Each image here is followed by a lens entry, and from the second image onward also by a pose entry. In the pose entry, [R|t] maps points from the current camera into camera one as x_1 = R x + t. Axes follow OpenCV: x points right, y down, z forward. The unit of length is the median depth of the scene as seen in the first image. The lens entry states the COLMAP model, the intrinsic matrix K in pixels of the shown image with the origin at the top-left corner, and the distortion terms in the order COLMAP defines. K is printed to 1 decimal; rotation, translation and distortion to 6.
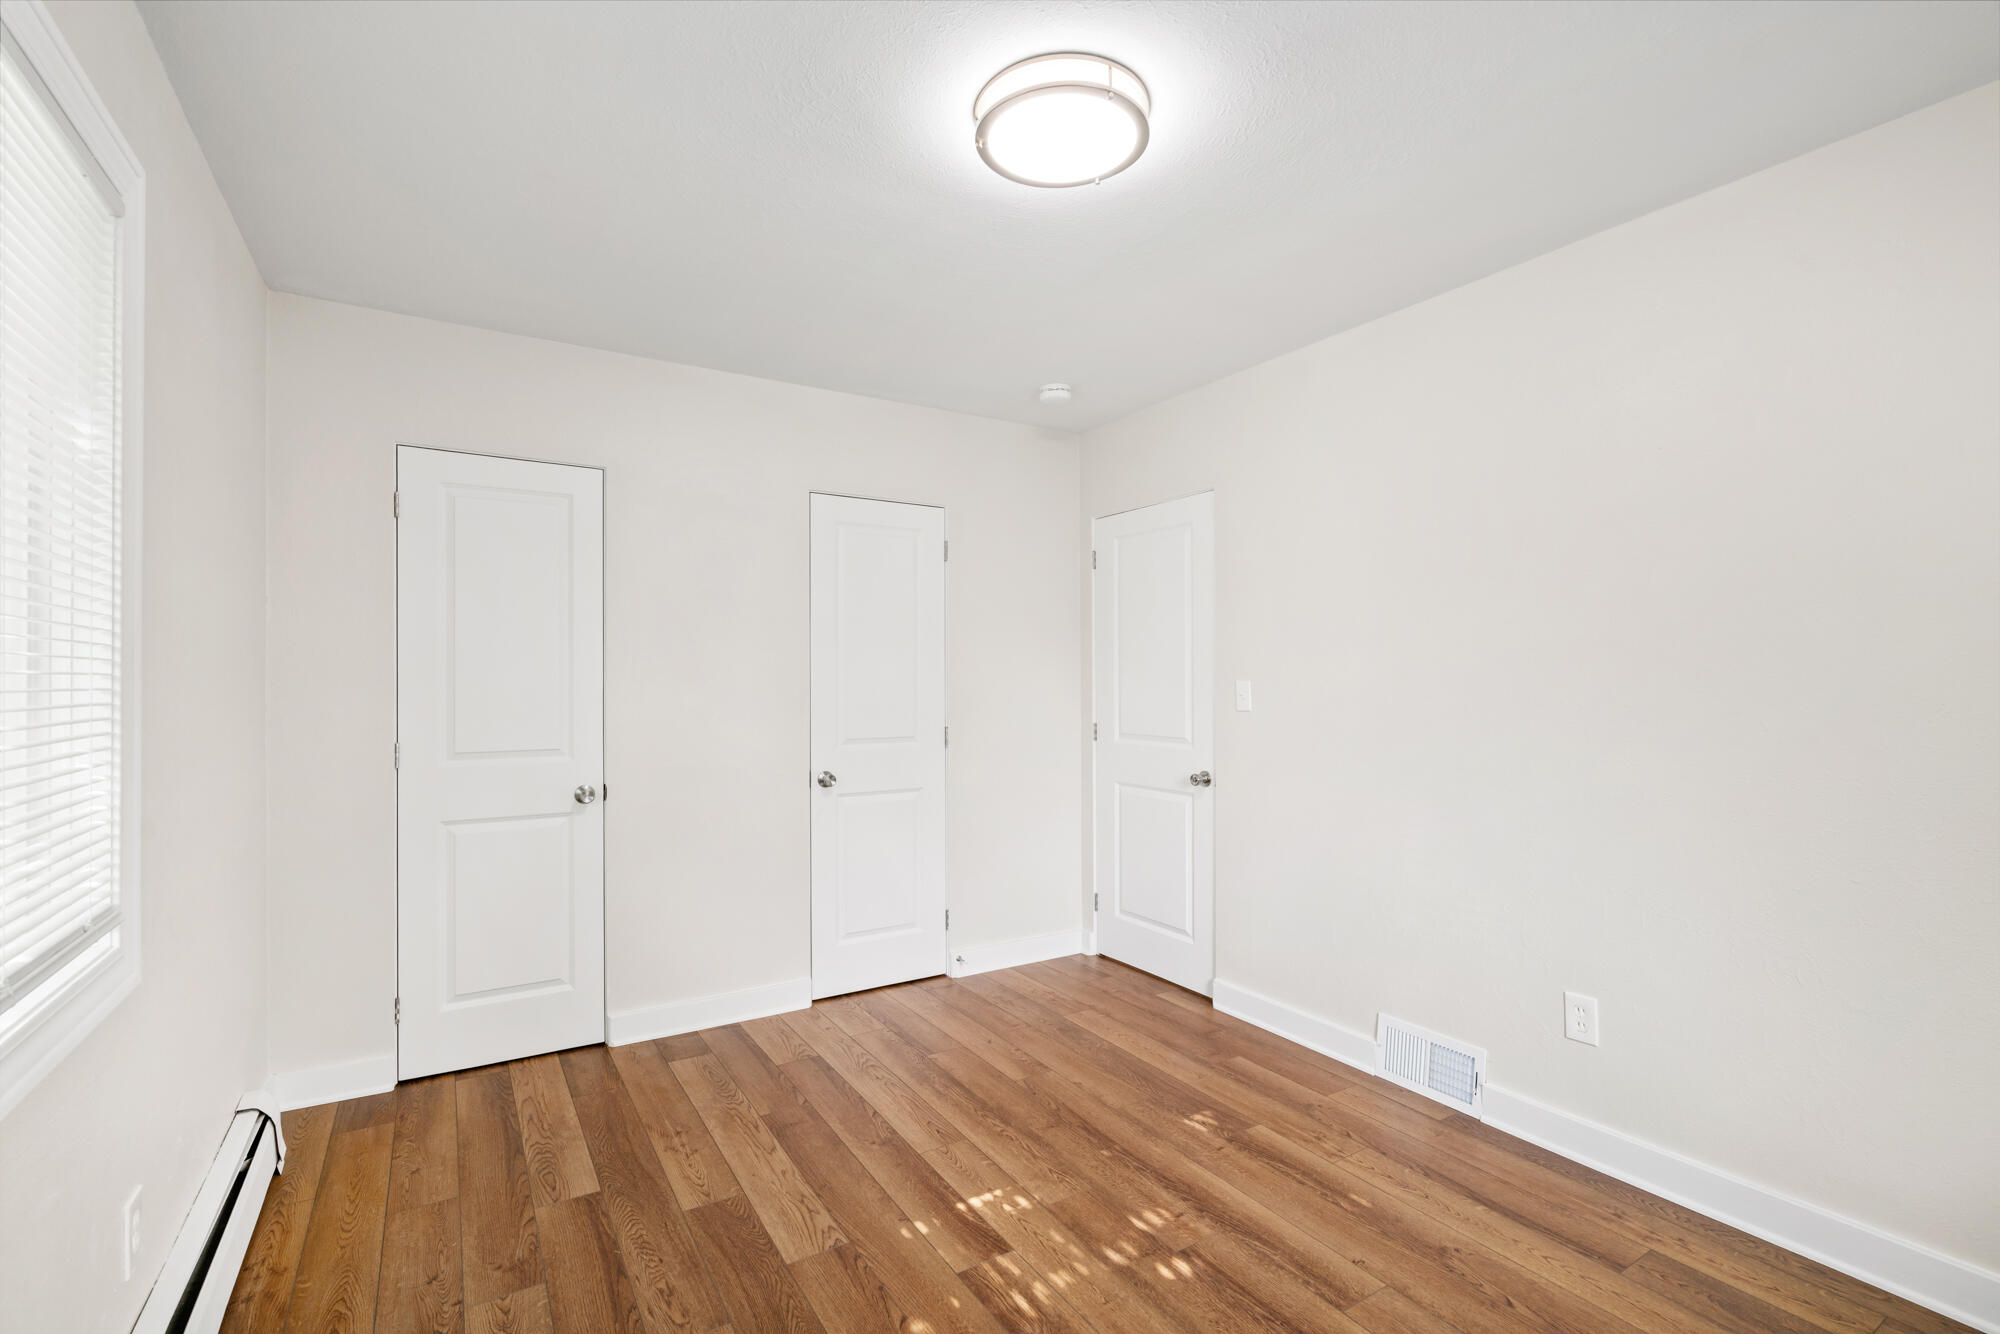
lens RADIAL K [[913.0, 0, 998.5], [0, 913.0, 673.2], [0, 0, 1]] dist [0.002990, 0.000189]
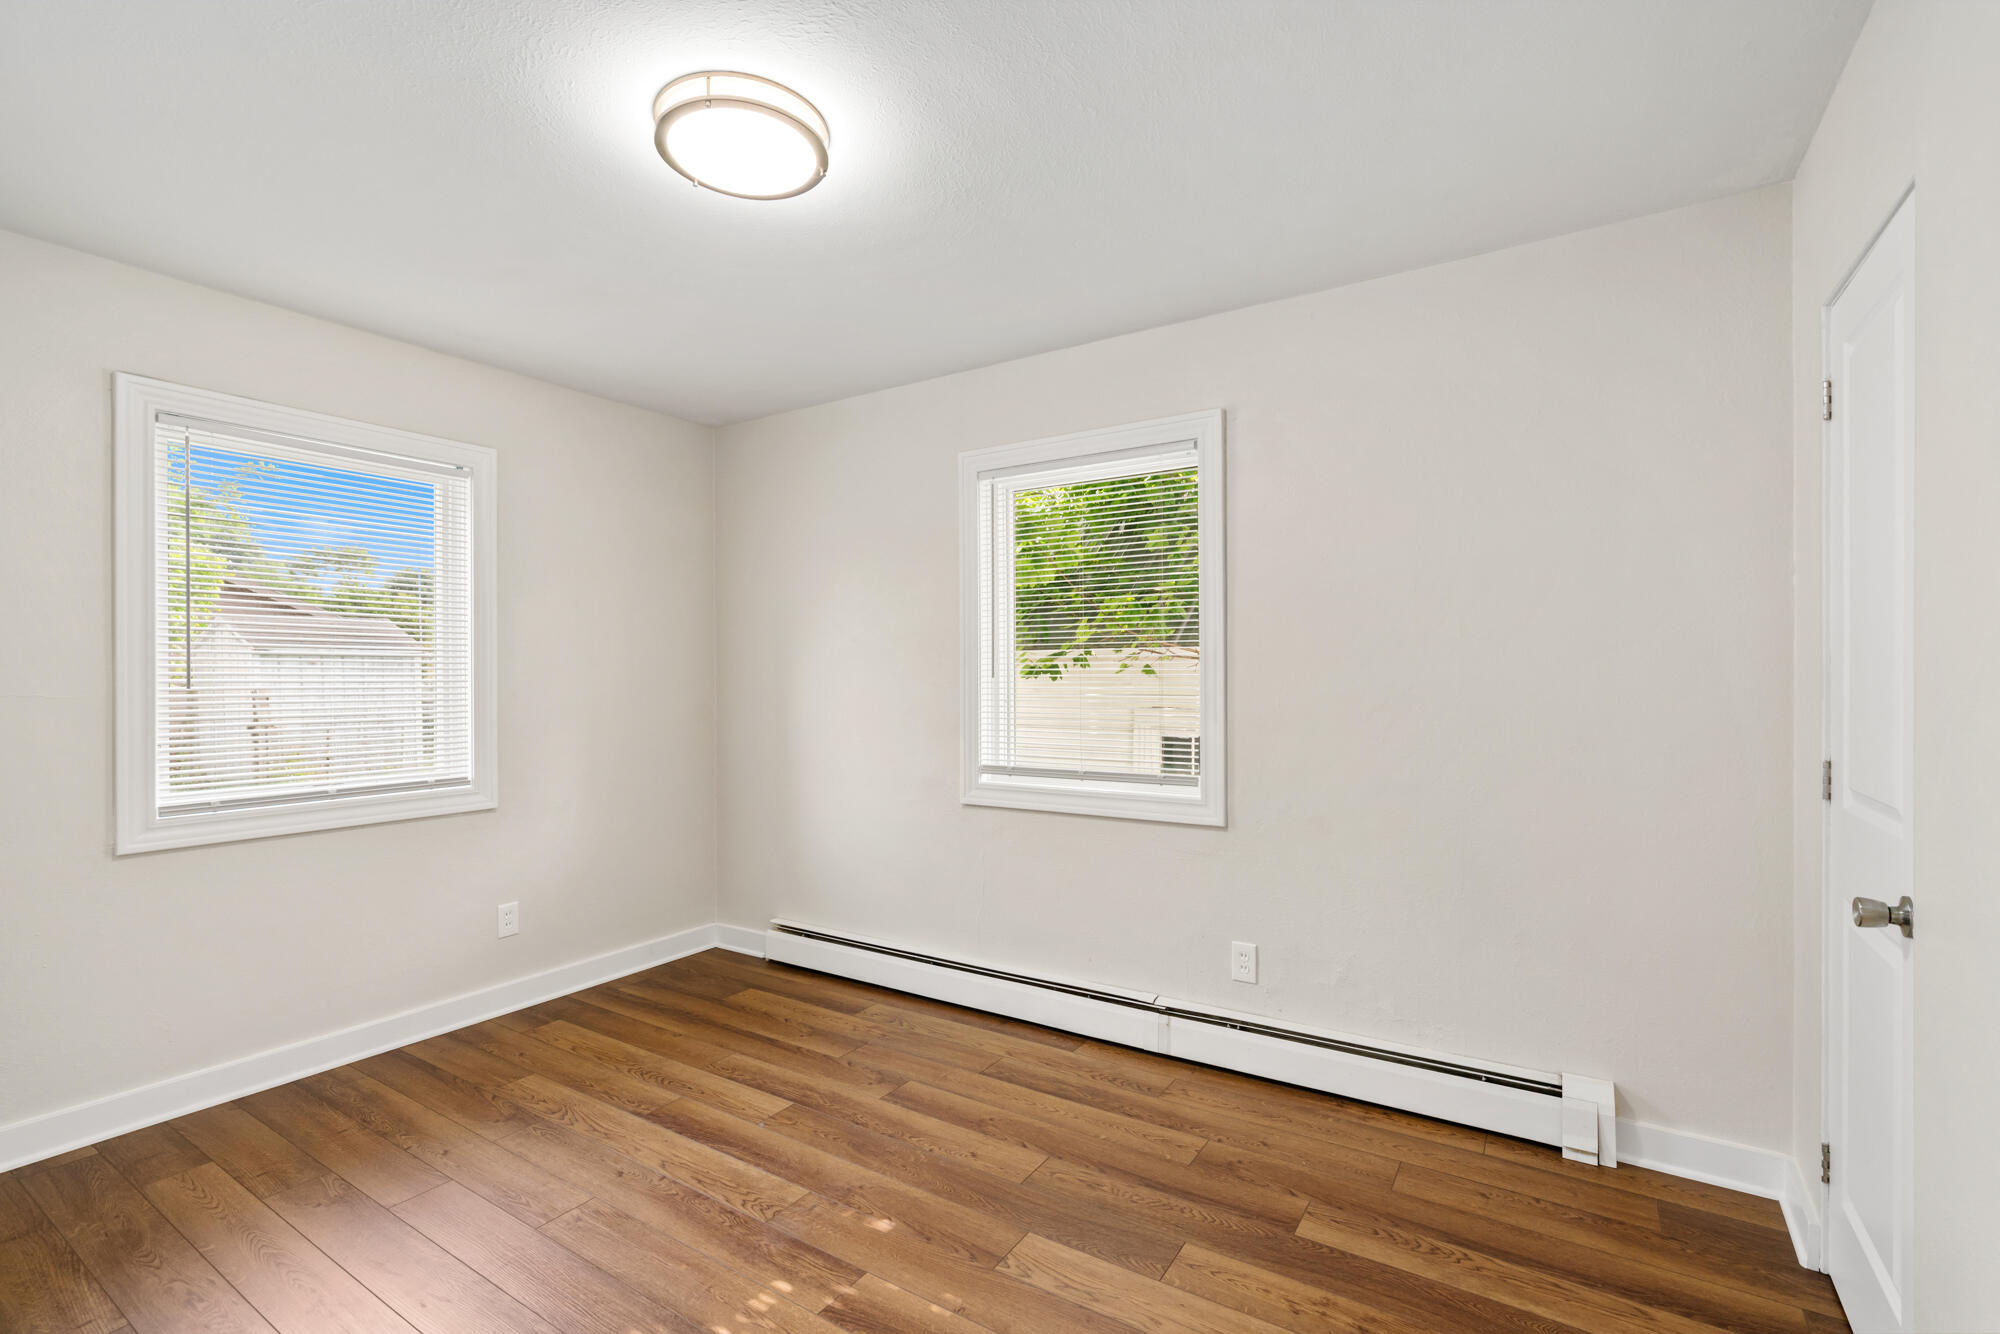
lens RADIAL K [[913.0, 0, 996.2], [0, 913.0, 671.9], [0, 0, 1]] dist [0.002990, 0.000189]
pose [[-0.908683, 0.002472, -0.417479, 0.221929], [0.008987, 0.999867, -0.013641, 0.023299], [0.417389, -0.016147, -0.908584, 1.837651]]
